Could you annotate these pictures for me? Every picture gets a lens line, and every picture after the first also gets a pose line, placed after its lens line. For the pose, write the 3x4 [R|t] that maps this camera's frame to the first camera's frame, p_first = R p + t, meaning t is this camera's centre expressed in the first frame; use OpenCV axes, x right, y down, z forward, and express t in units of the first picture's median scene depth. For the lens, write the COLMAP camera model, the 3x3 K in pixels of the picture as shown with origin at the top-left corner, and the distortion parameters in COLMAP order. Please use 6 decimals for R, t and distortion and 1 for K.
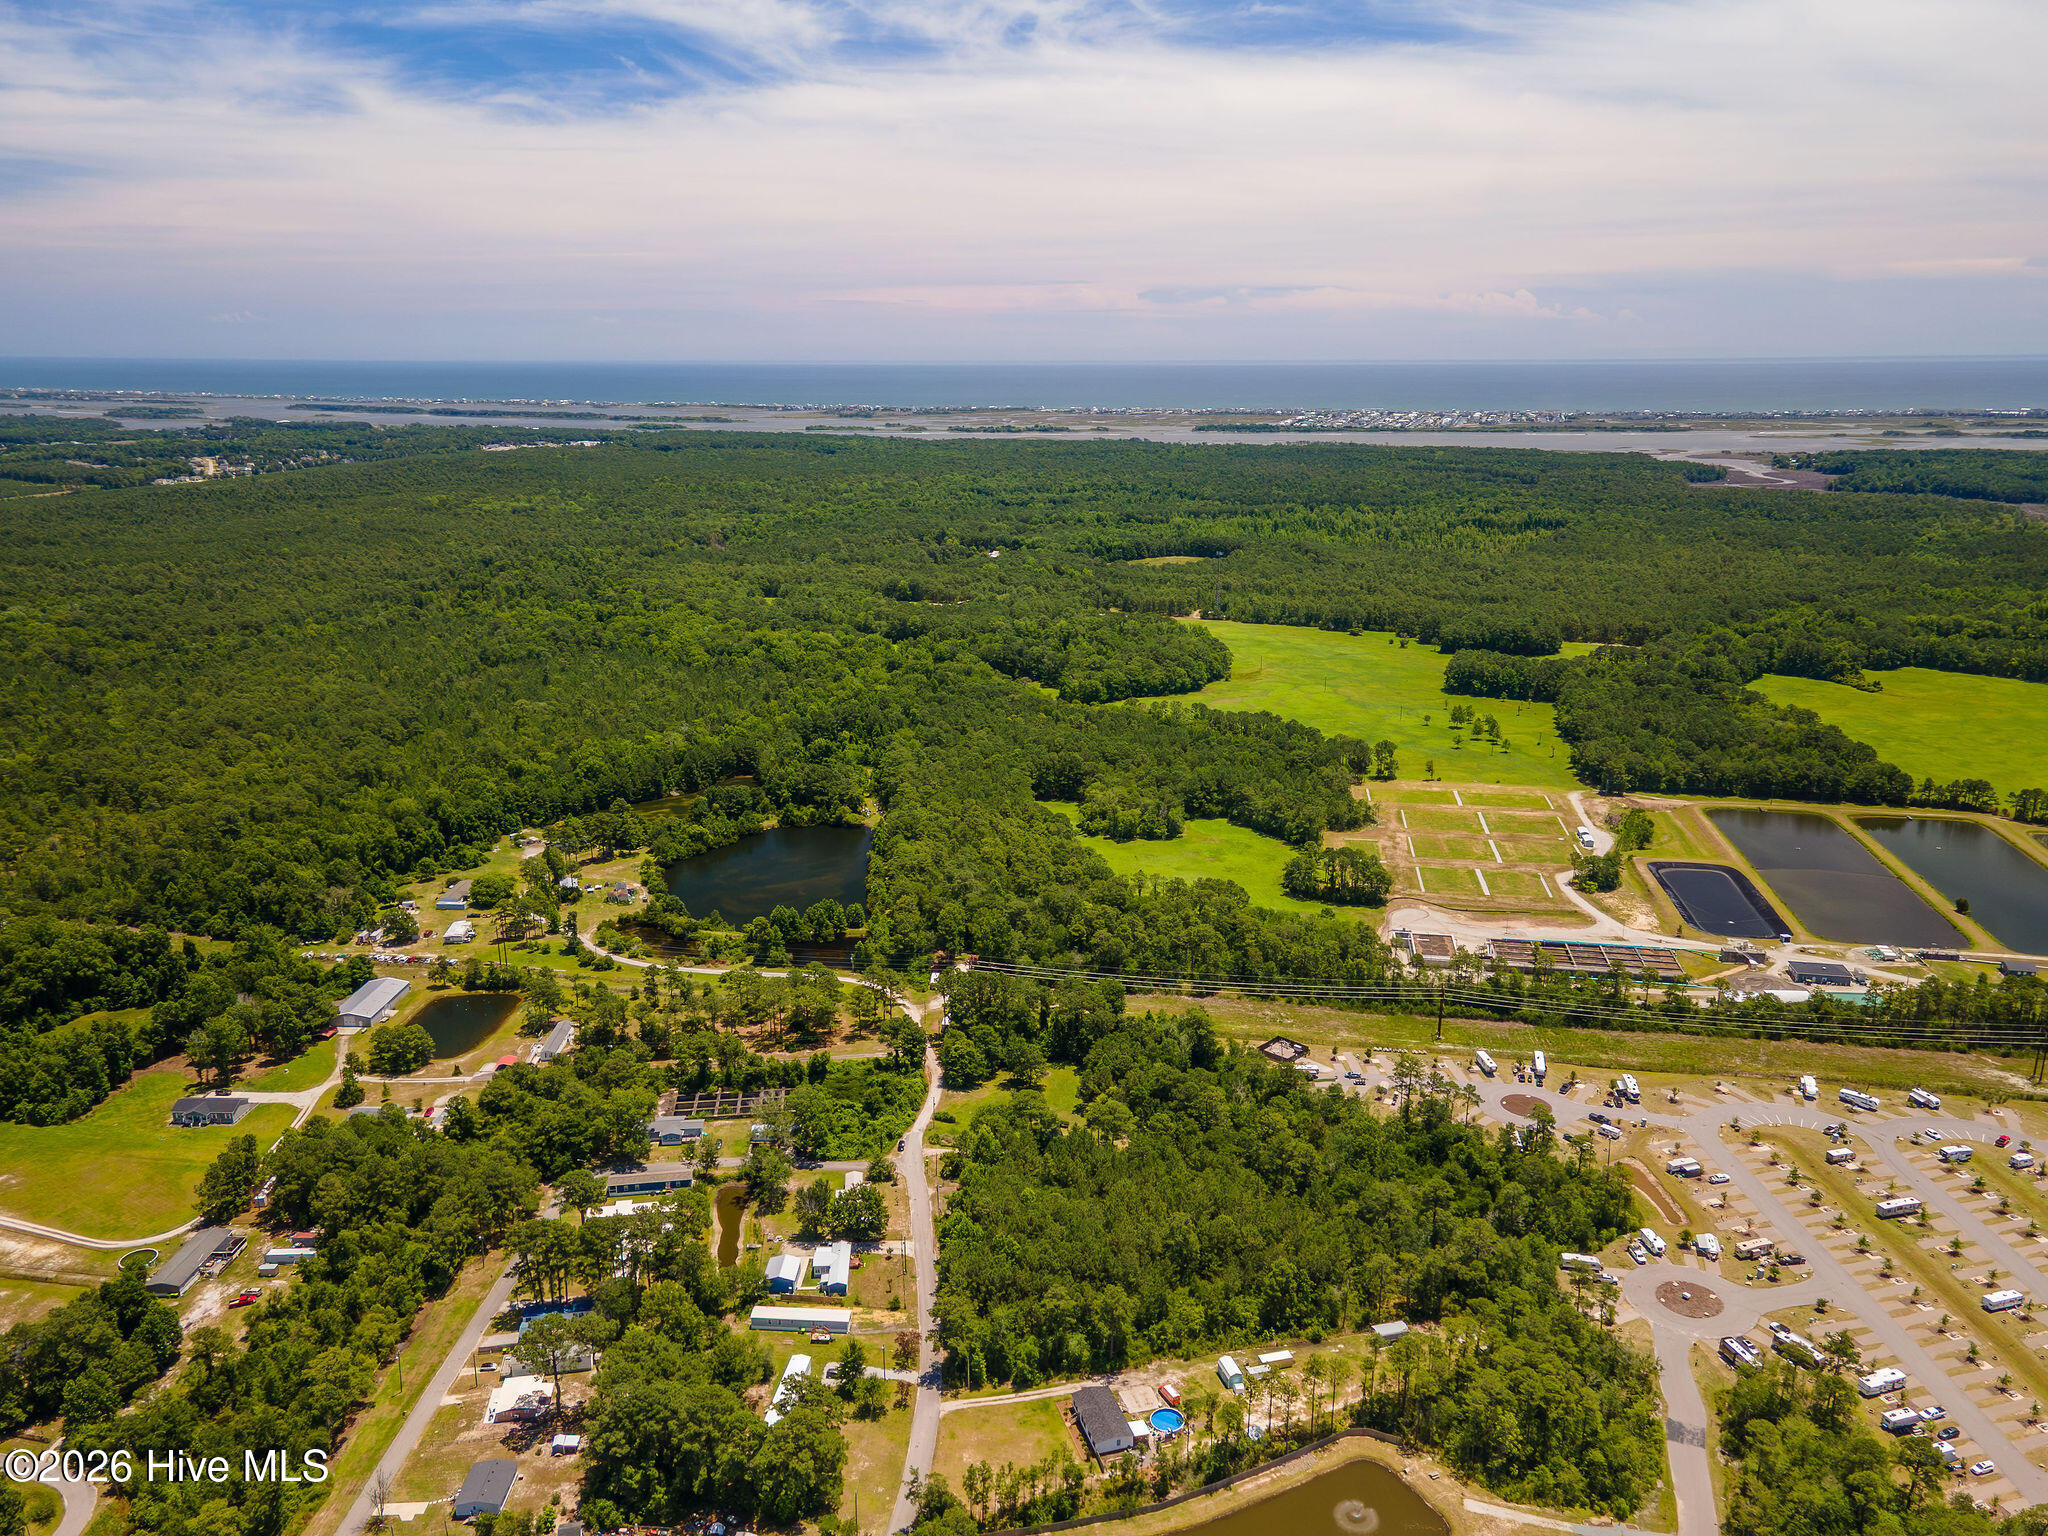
lens RADIAL K [[1548.3, 0, 1056.1], [0, 1548.3, 764.8], [0, 0, 1]] dist [0.011873, 0.053237]
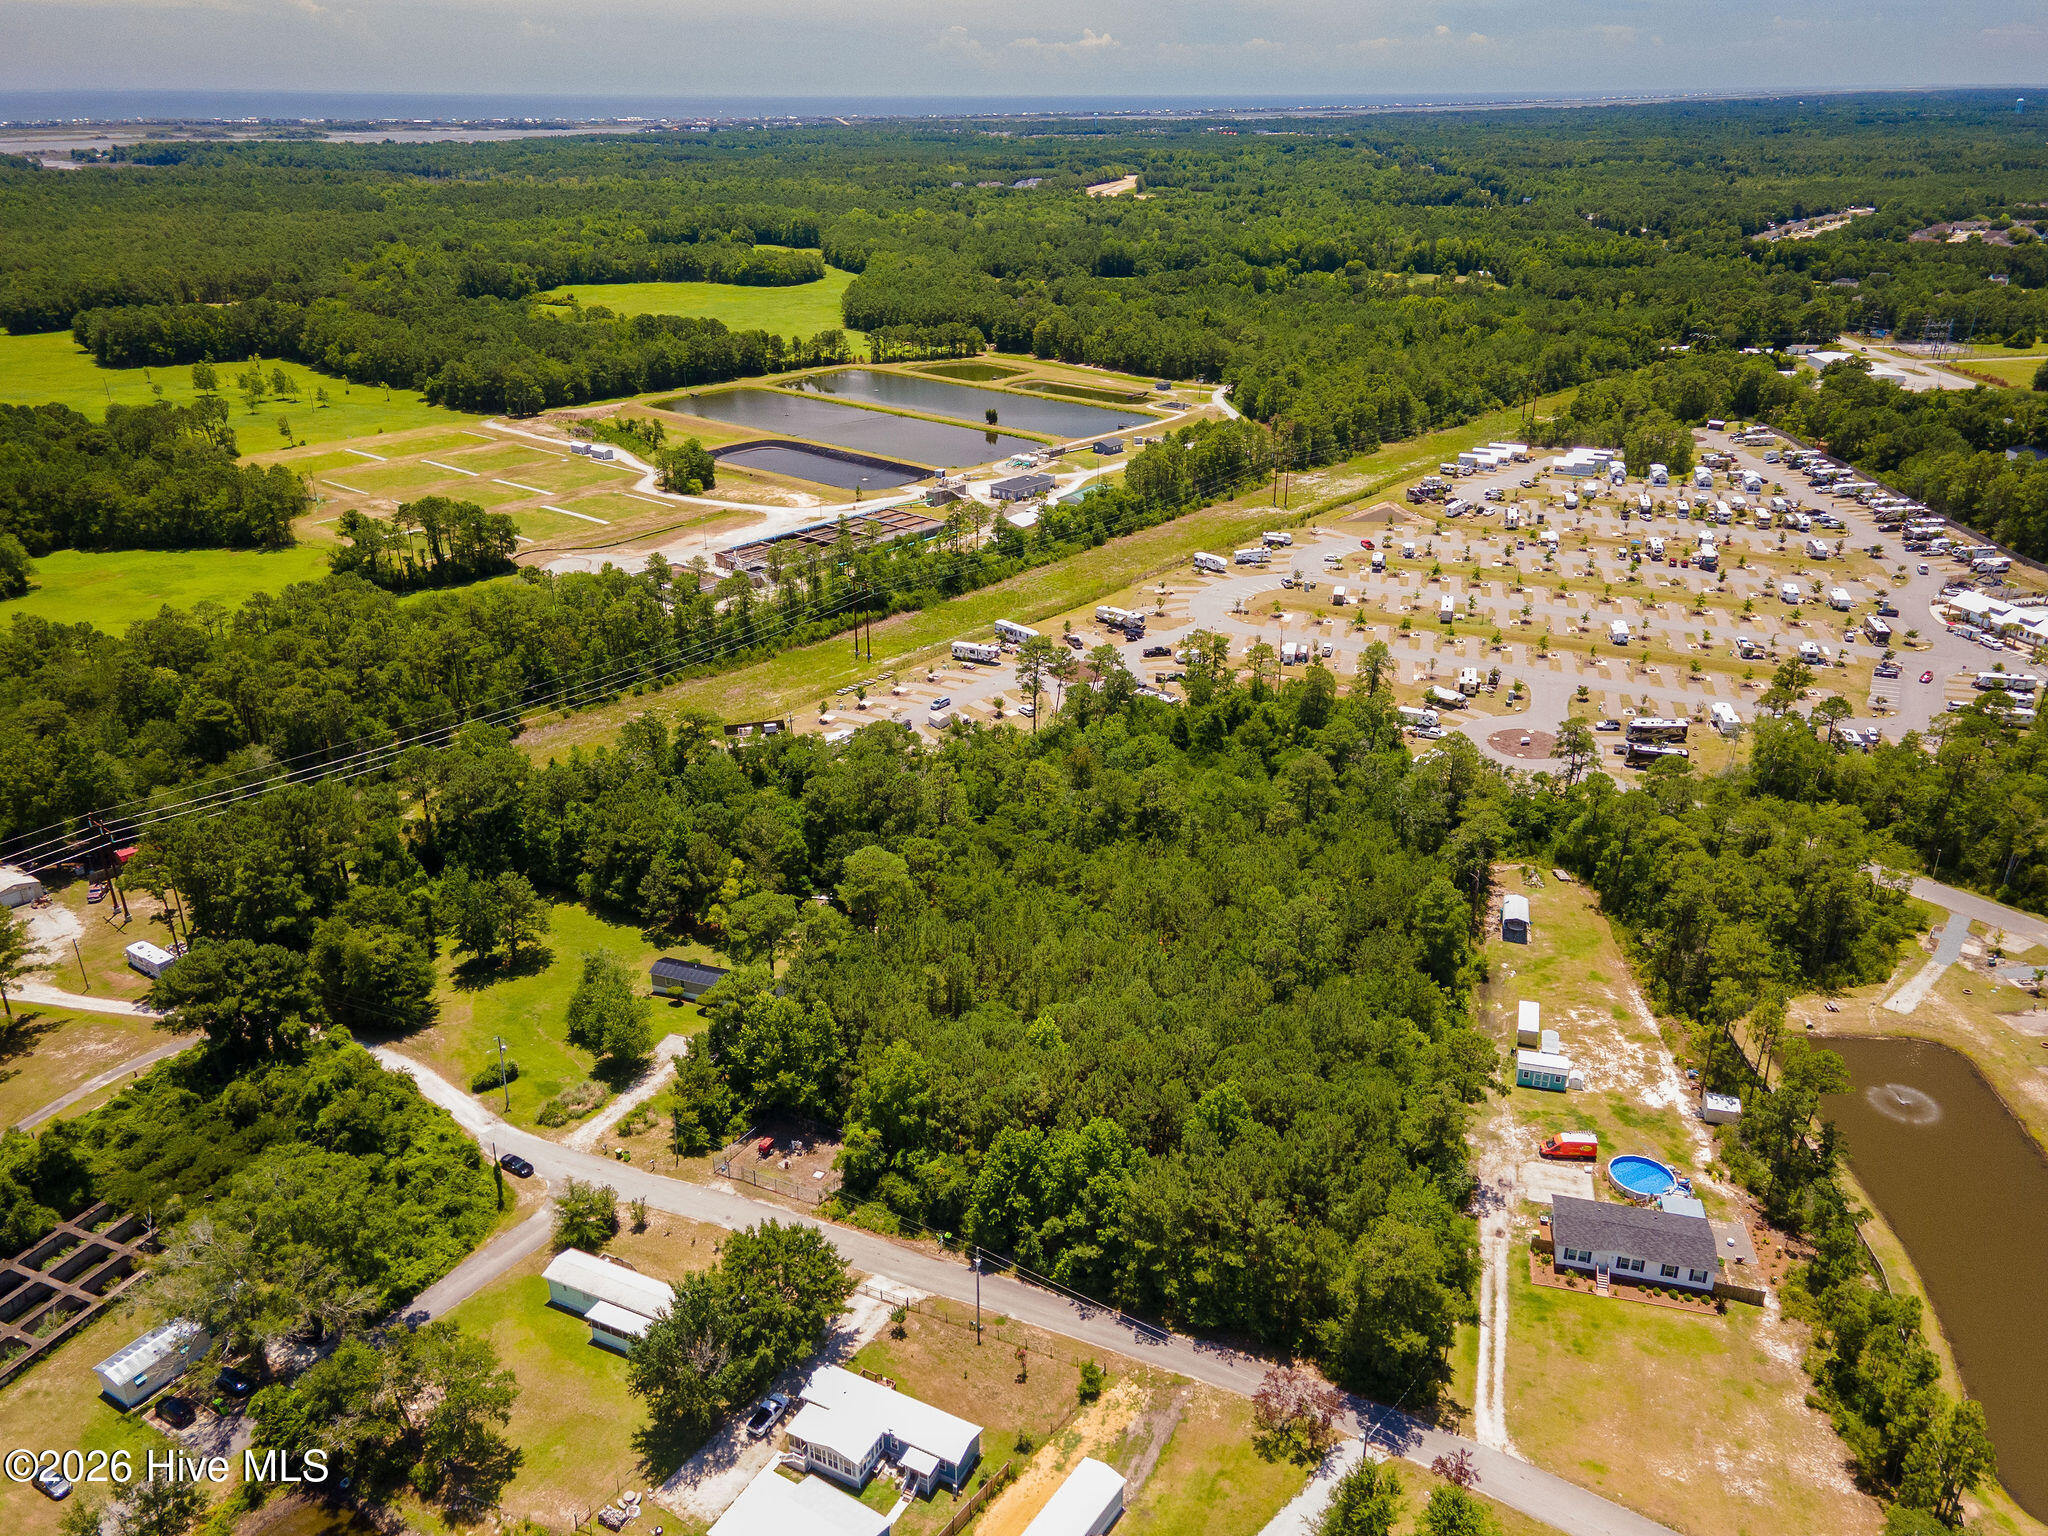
lens RADIAL K [[1548.3, 0, 1056.1], [0, 1548.3, 764.8], [0, 0, 1]] dist [0.011873, 0.053237]
pose [[0.515885, -0.349992, 0.781901, -0.247321], [0.232233, 0.935692, 0.265608, 0.053810], [-0.824579, 0.044559, 0.563989, 0.507089]]
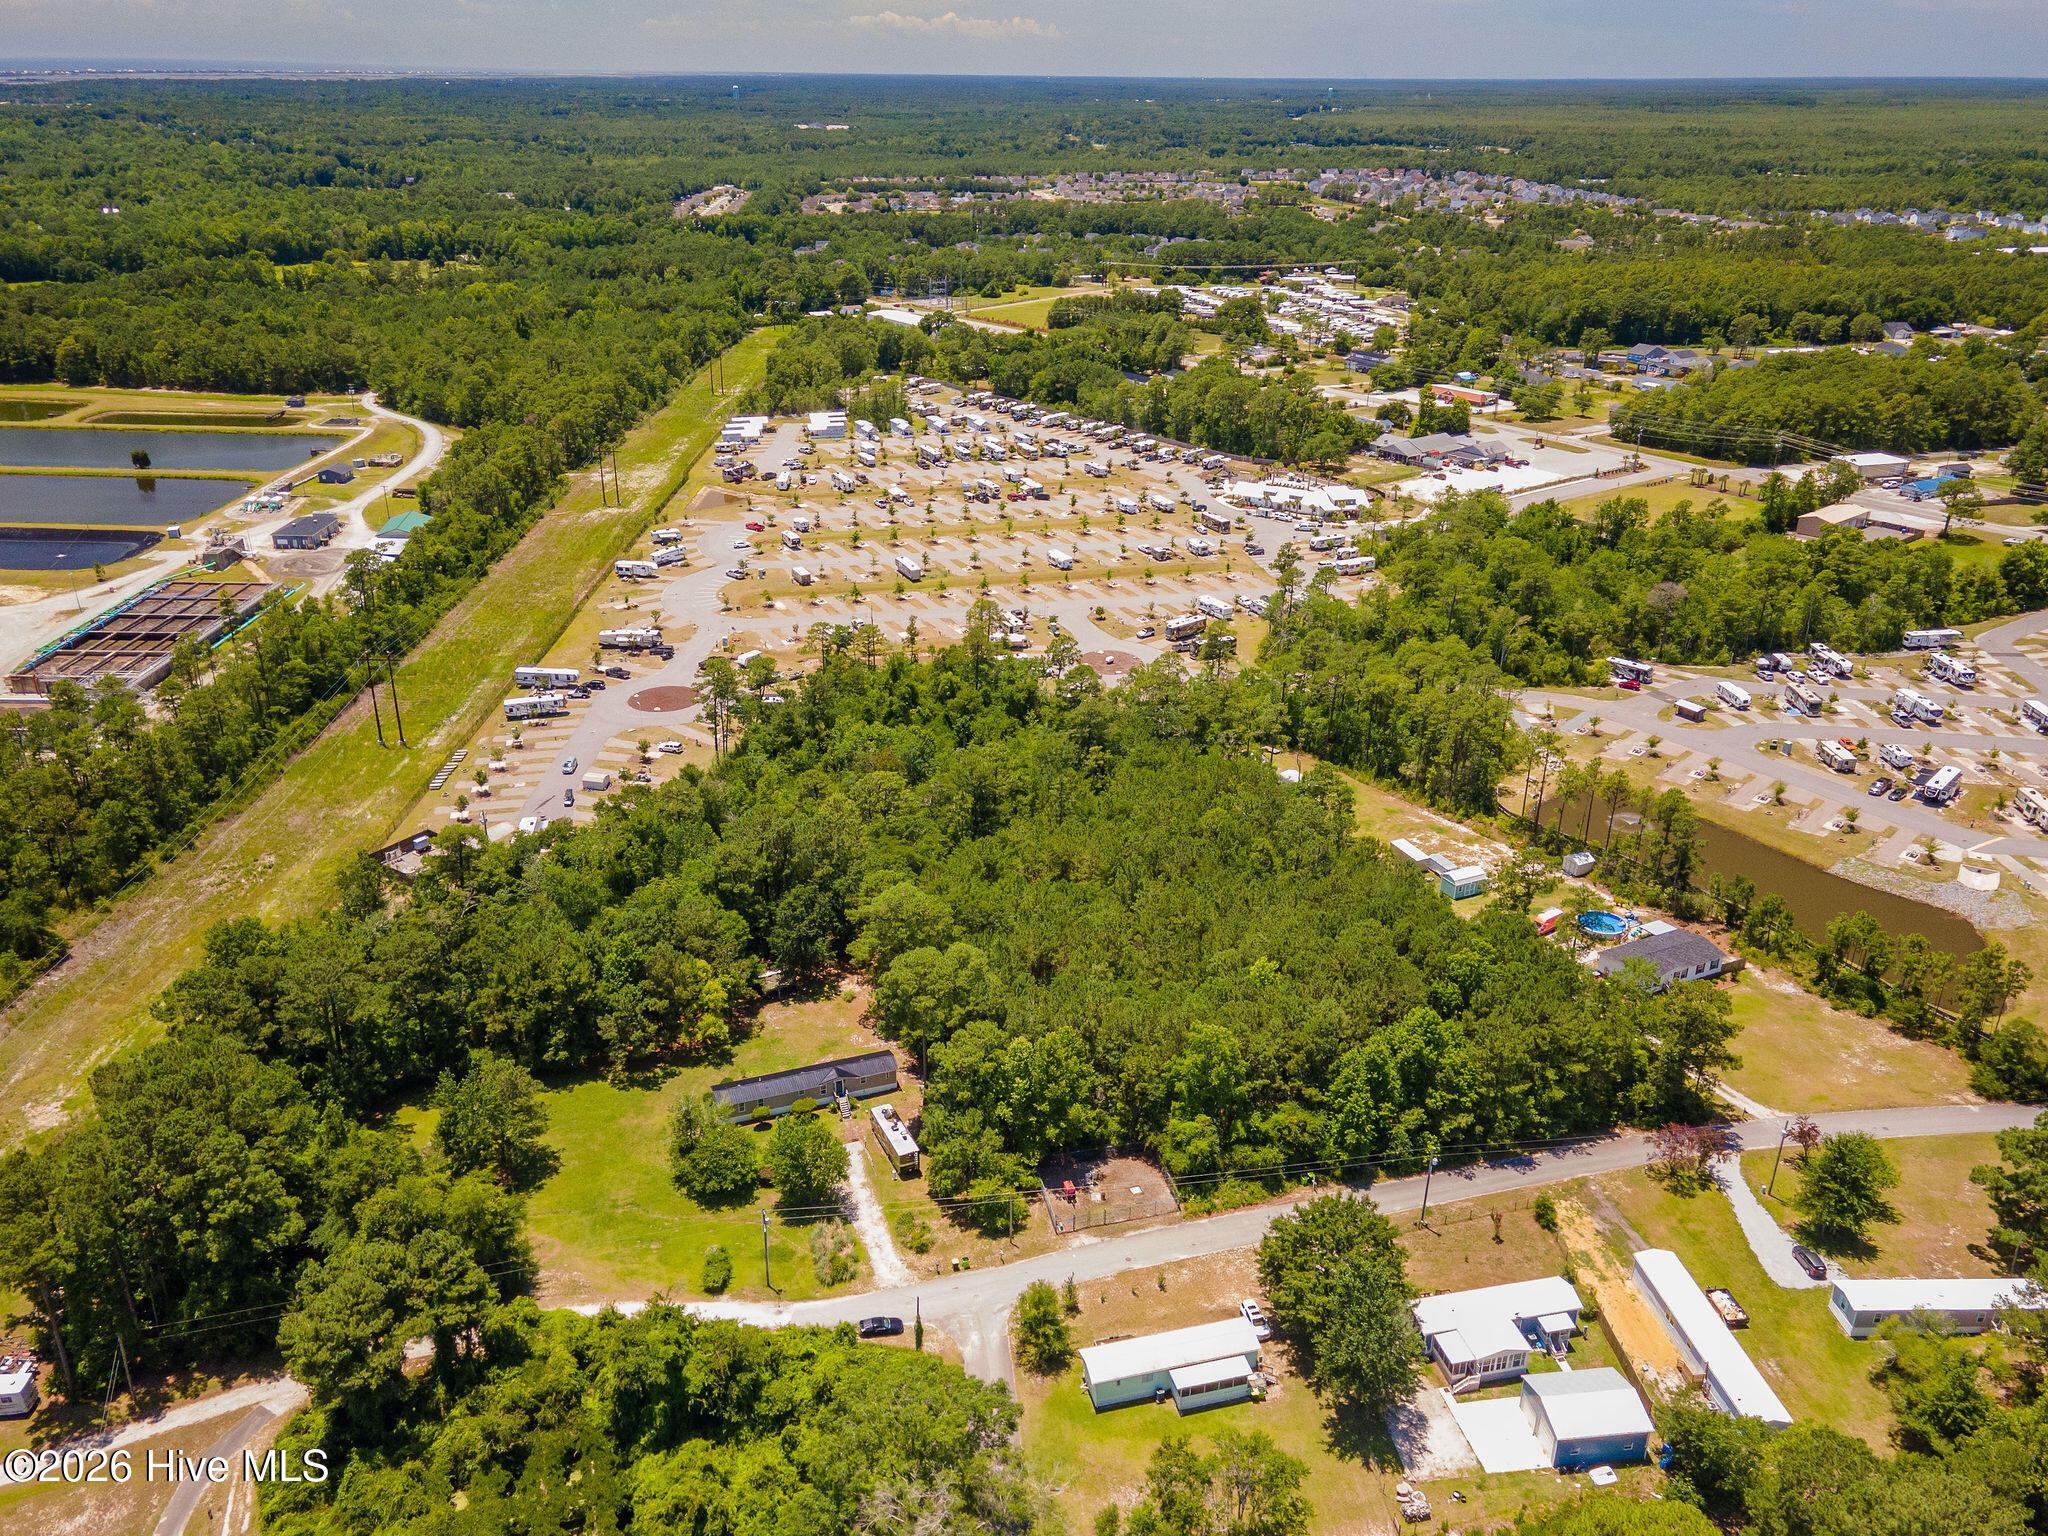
lens RADIAL K [[1548.3, 0, 1056.1], [0, 1548.3, 764.8], [0, 0, 1]] dist [0.011873, 0.053237]
pose [[-0.169595, -0.409326, 0.896488, -0.295512], [0.247359, 0.862865, 0.440769, -0.010602], [-0.953966, 0.296506, -0.045087, 0.740155]]
